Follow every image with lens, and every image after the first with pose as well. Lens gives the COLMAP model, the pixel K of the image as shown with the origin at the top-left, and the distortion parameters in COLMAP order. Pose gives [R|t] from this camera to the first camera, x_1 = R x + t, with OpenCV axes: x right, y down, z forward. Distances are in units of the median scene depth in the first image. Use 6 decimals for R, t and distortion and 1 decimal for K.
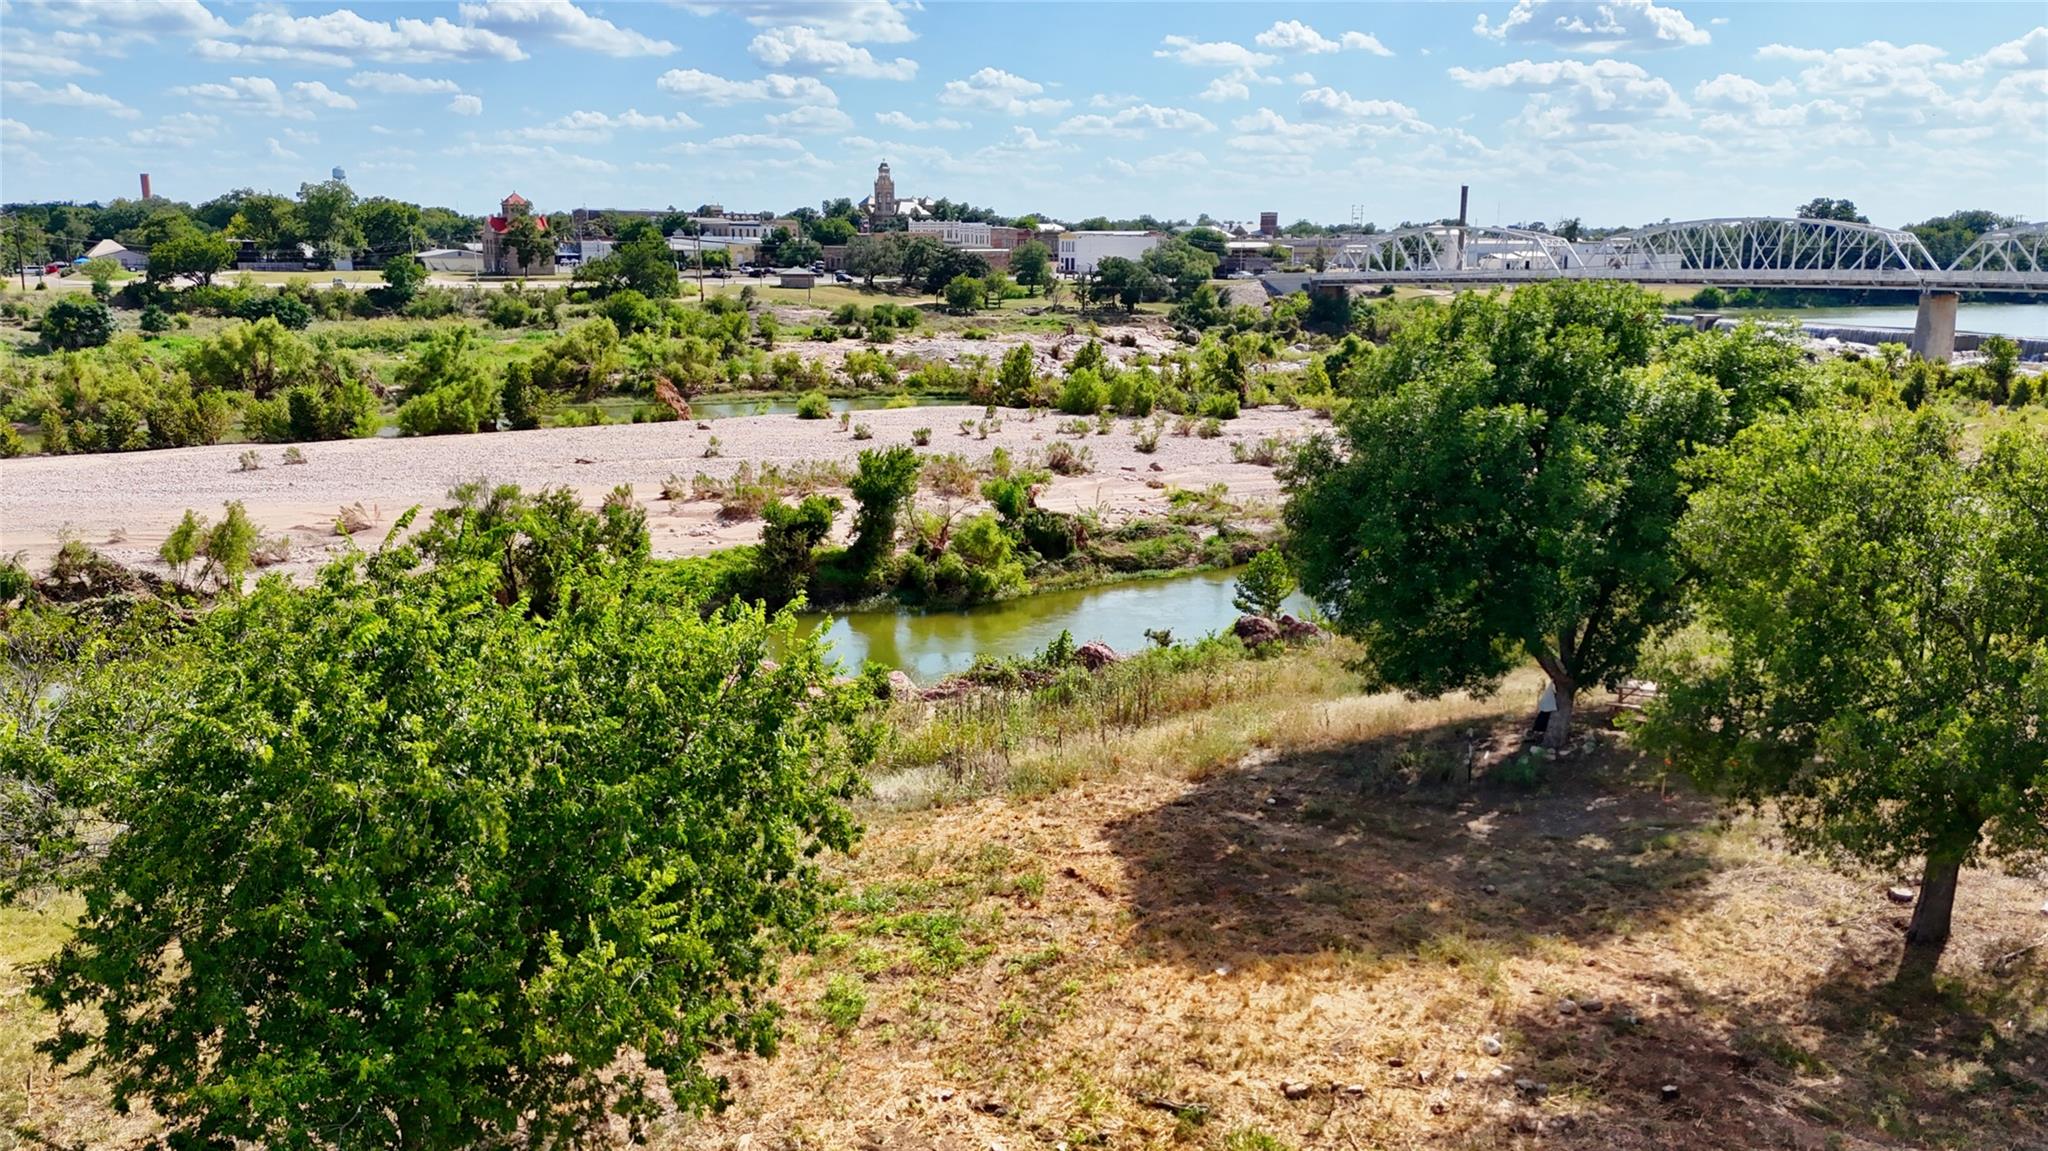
lens RADIAL K [[1433.7, 0, 1025.4], [0, 1433.7, 671.0], [0, 0, 1]] dist [0.100483, -0.154437]
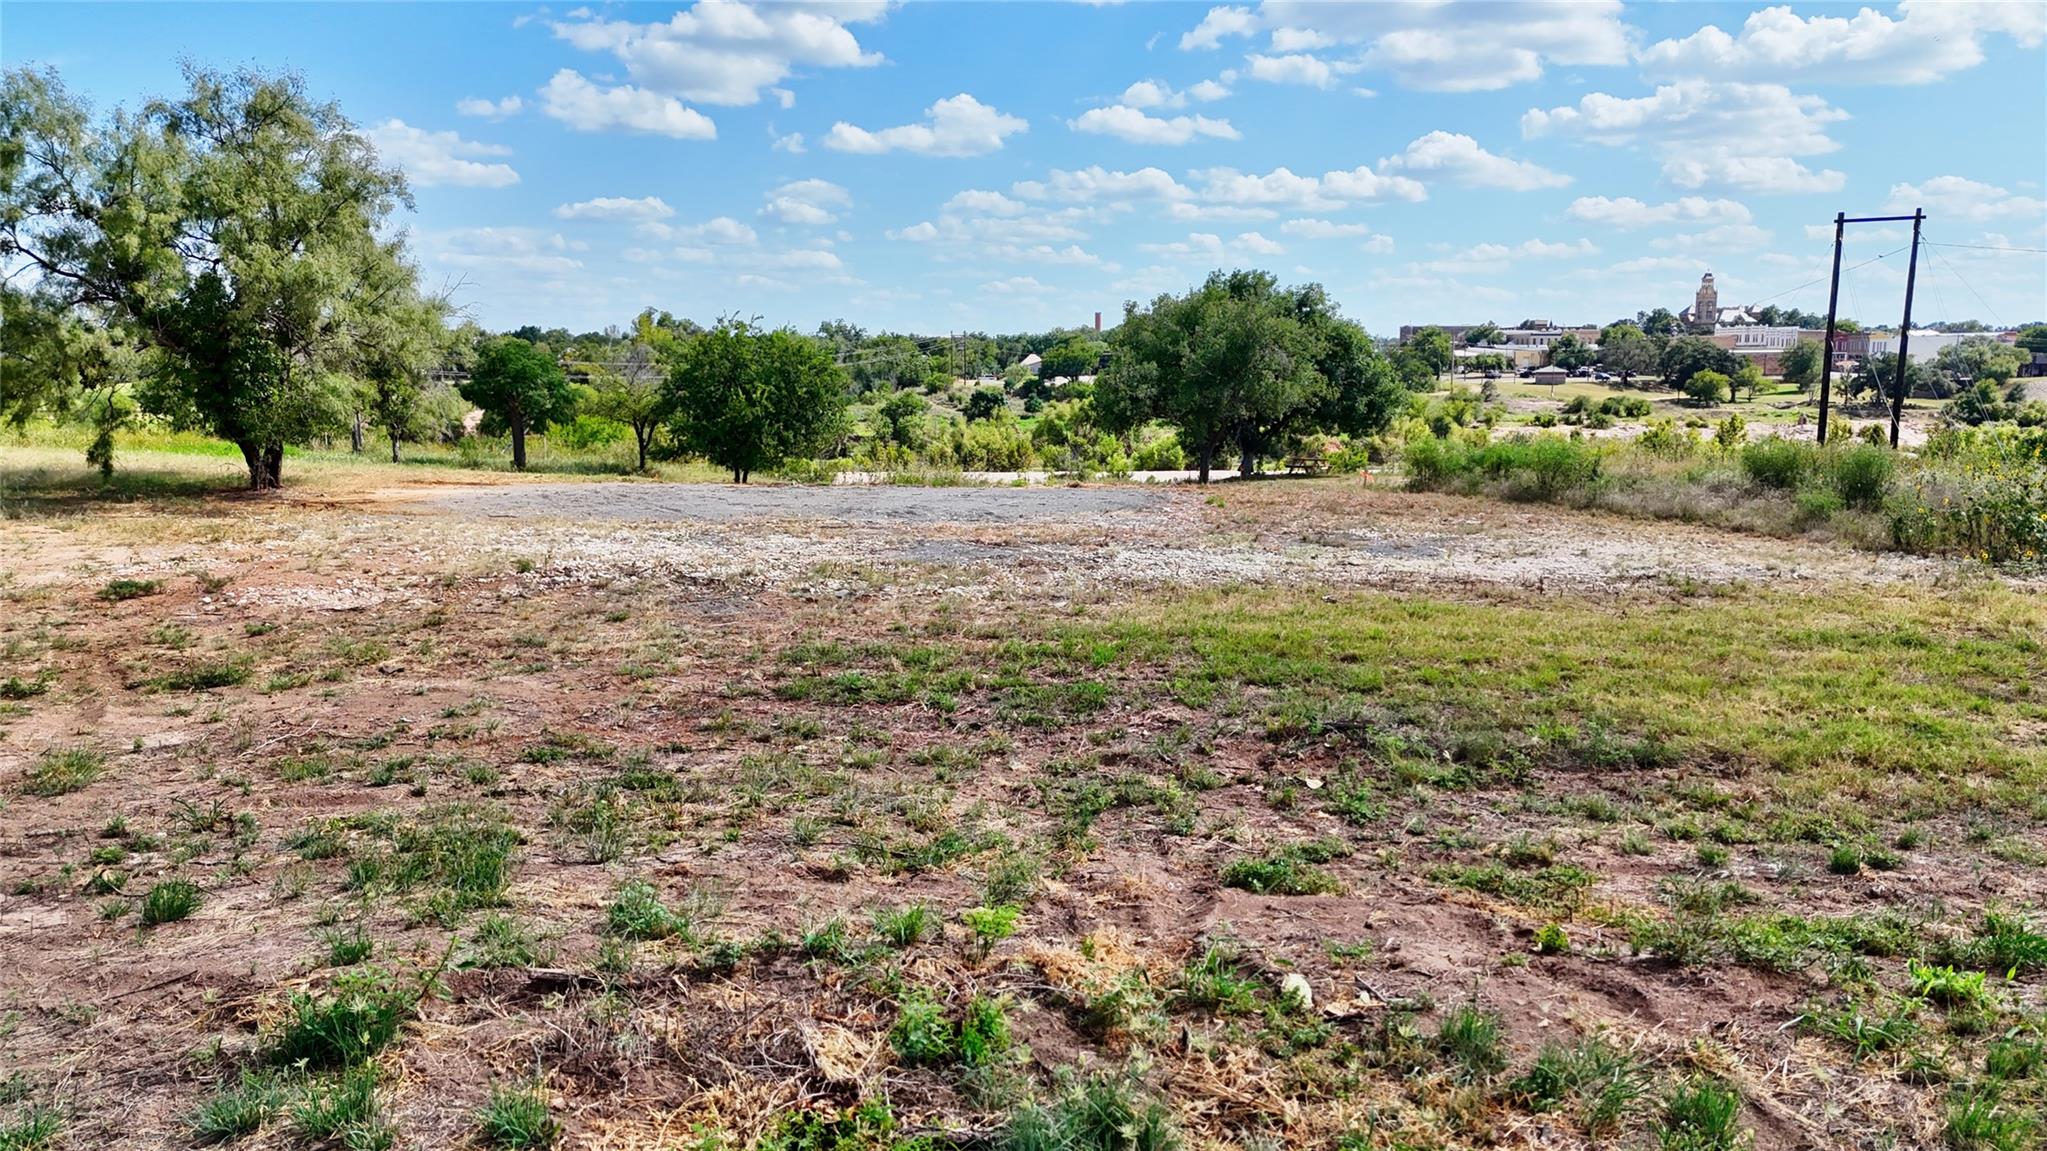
lens RADIAL K [[1429.6, 0, 1029.6], [0, 1429.6, 662.3], [0, 0, 1]] dist [0.035650, -0.048114]
pose [[0.833794, 0.102088, -0.542554, 0.139920], [-0.148289, 0.988053, -0.041976, 0.050850], [0.531787, 0.115454, 0.838971, -0.104656]]
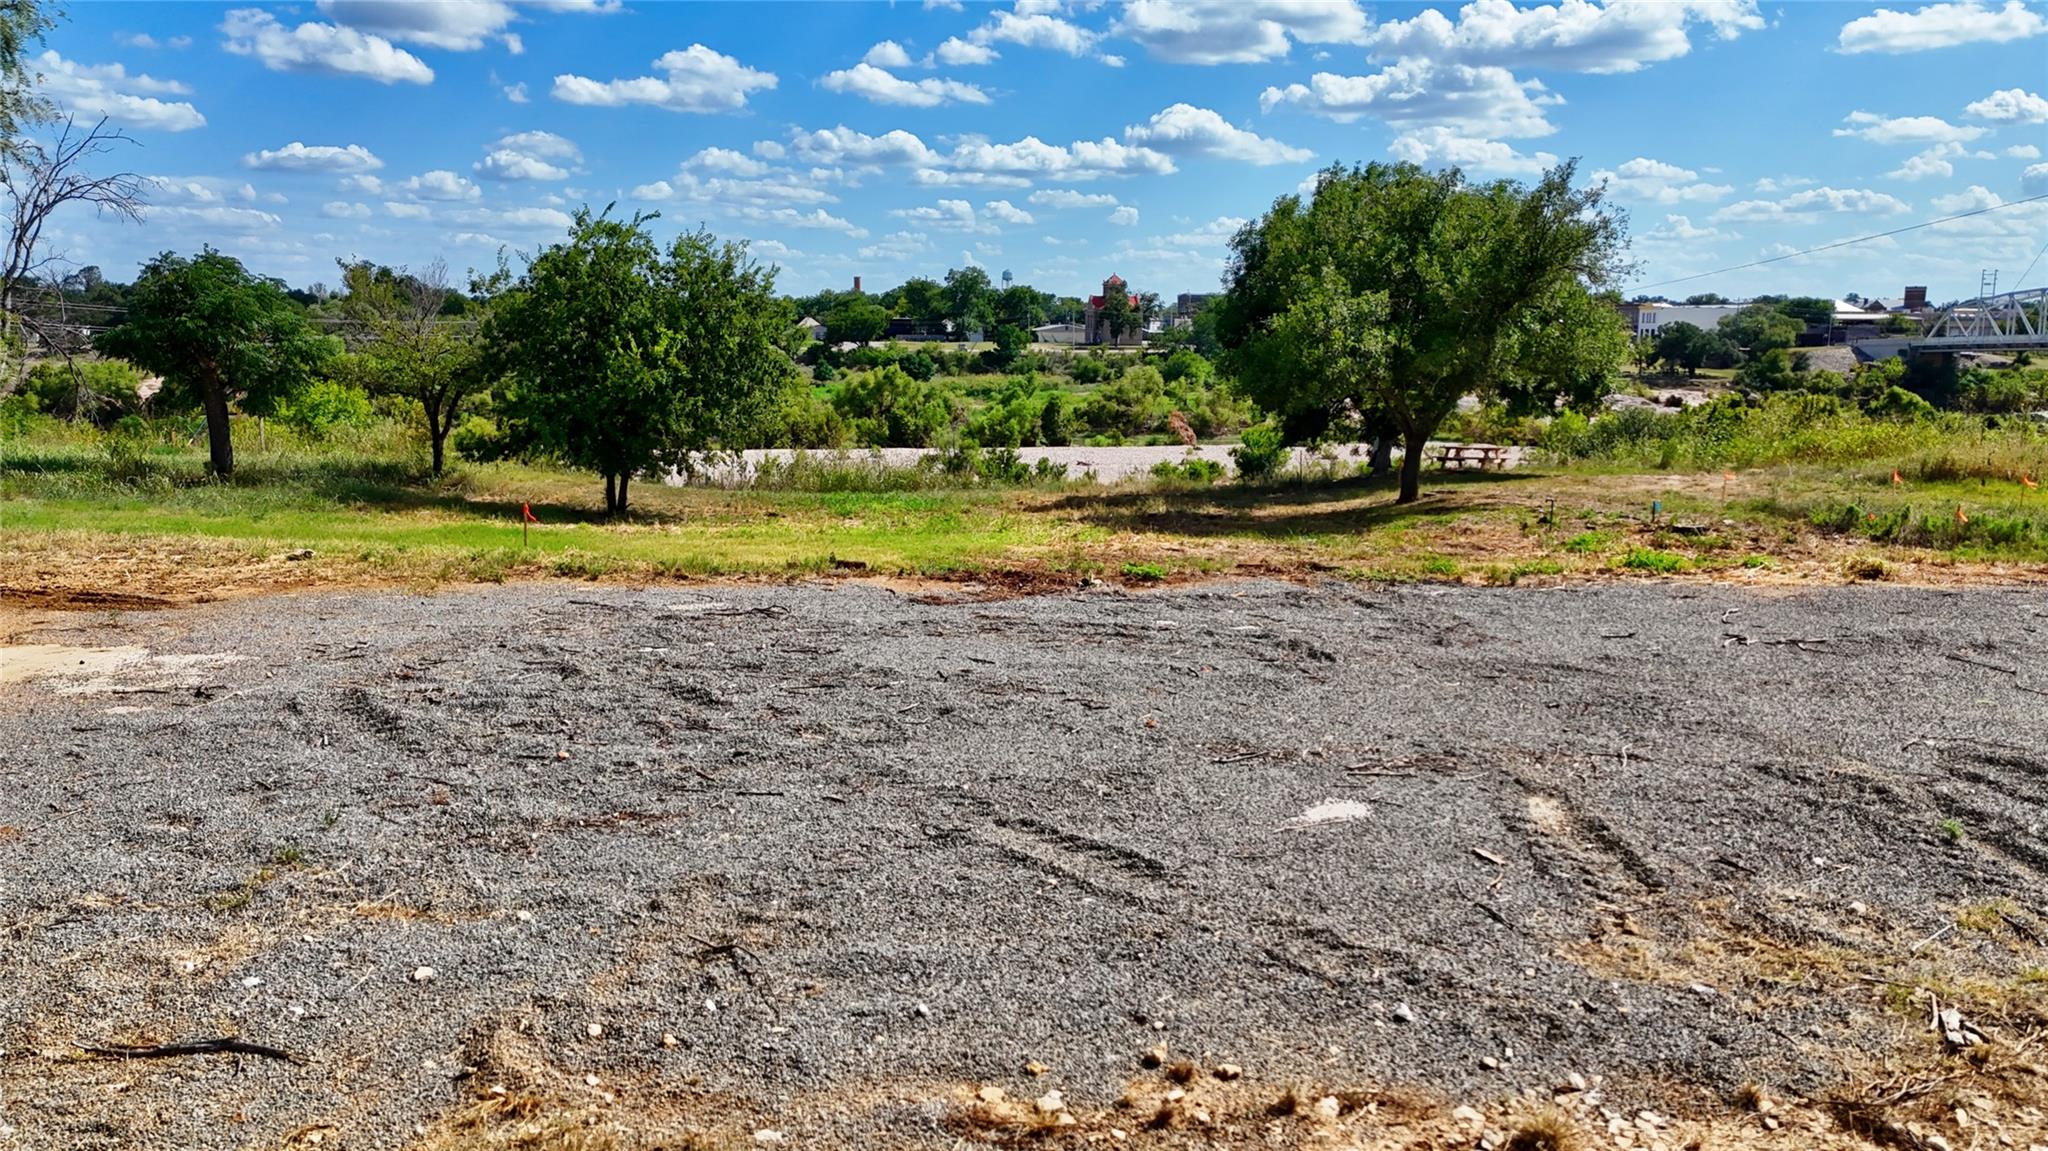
lens RADIAL K [[1430.3, 0, 1030.1], [0, 1430.3, 662.3], [0, 0, 1]] dist [0.035650, -0.048114]
pose [[0.916012, 0.085643, -0.391903, 0.067186], [-0.111333, 0.992841, -0.043257, 0.037536], [0.385393, 0.083256, 0.918989, -0.051781]]
